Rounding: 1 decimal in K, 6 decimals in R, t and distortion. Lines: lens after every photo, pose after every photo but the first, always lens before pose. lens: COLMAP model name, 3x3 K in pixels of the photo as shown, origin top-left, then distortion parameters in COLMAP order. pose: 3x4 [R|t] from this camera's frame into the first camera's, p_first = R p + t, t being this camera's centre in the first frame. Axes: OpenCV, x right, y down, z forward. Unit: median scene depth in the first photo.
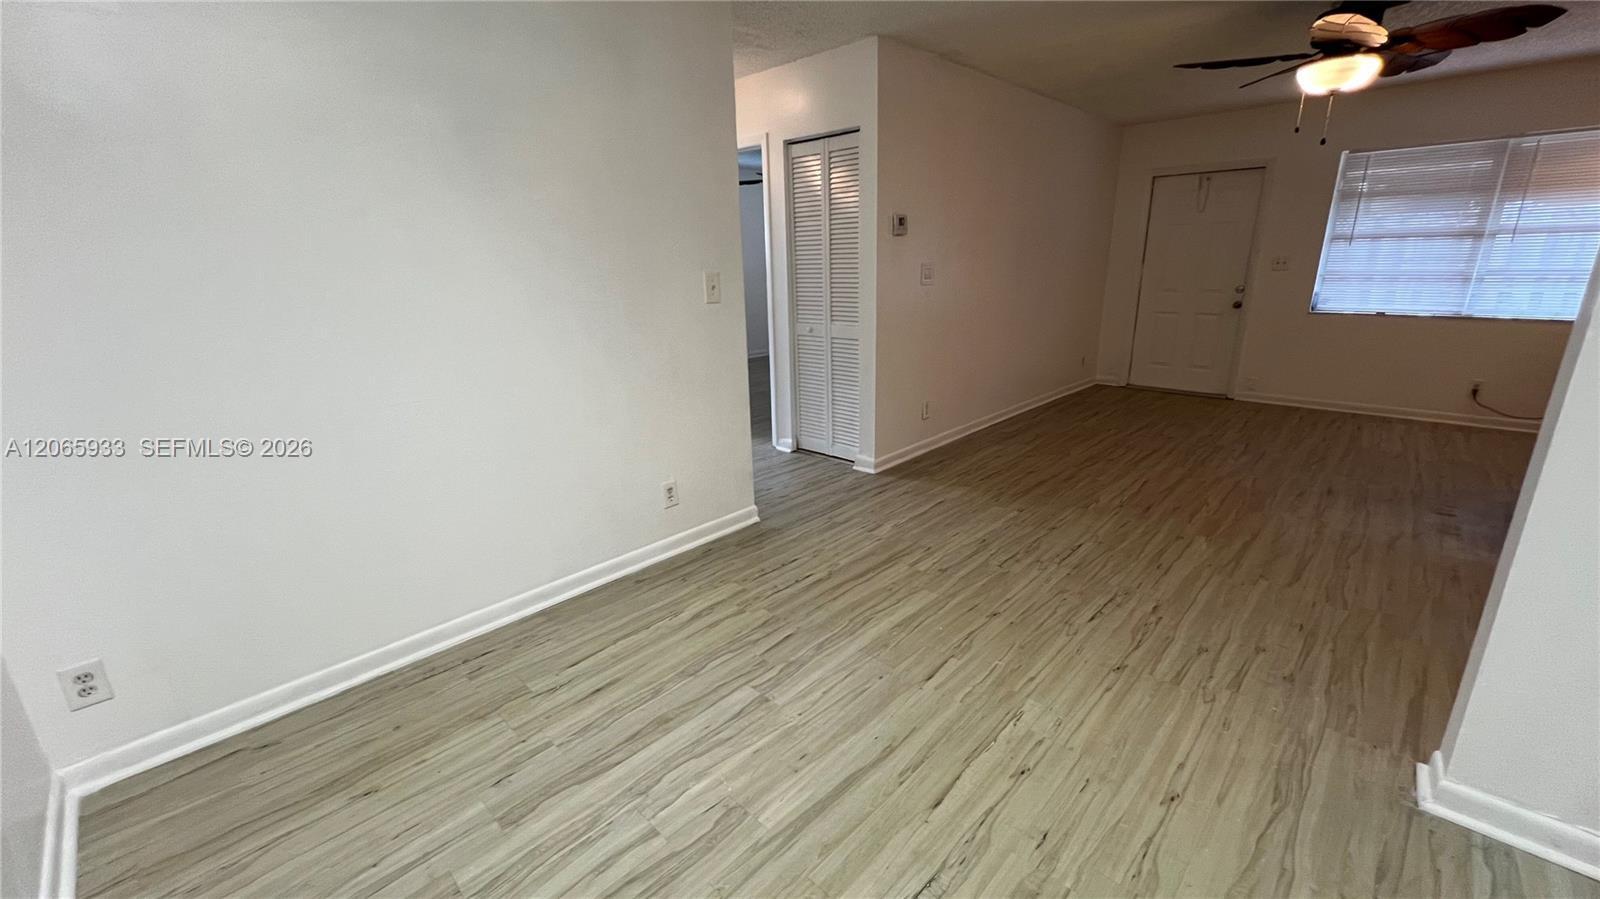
lens RADIAL K [[642.1, 0, 800.0], [0, 642.1, 449.5], [0, 0, 1]] dist [0.001688, -0.000024]
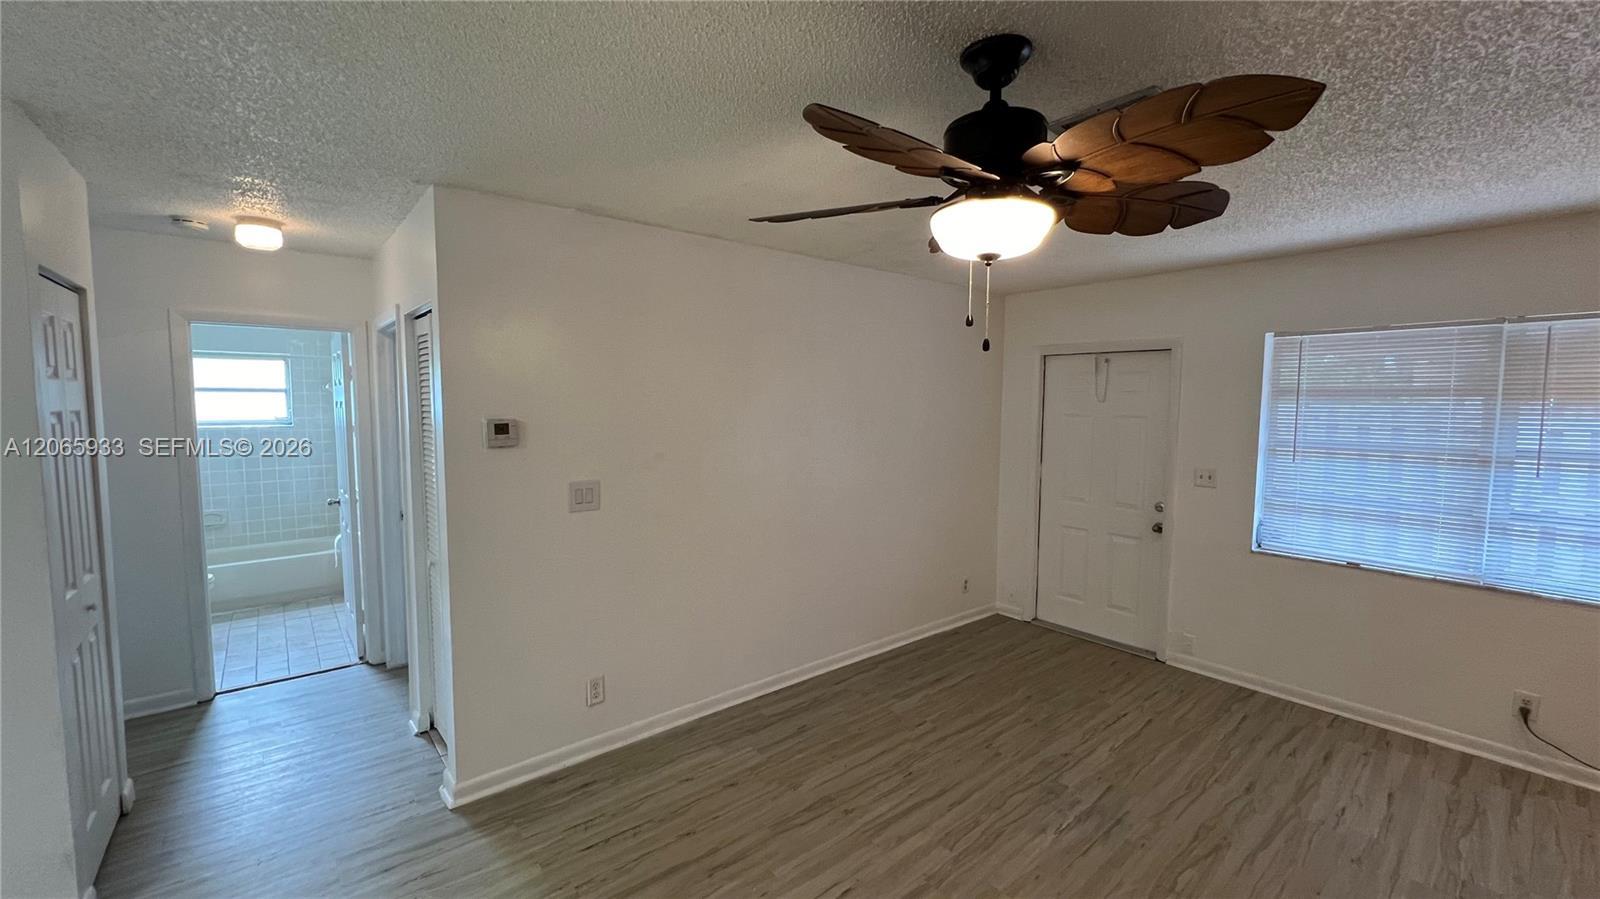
lens RADIAL K [[645.9, 0, 797.2], [0, 645.9, 445.1], [0, 0, 1]] dist [-0.000628, 0.000536]
pose [[0.993061, 0.036001, -0.111954, 0.430480], [-0.059753, 0.974412, -0.216682, -0.162052], [0.101288, 0.221868, 0.969802, 0.287705]]
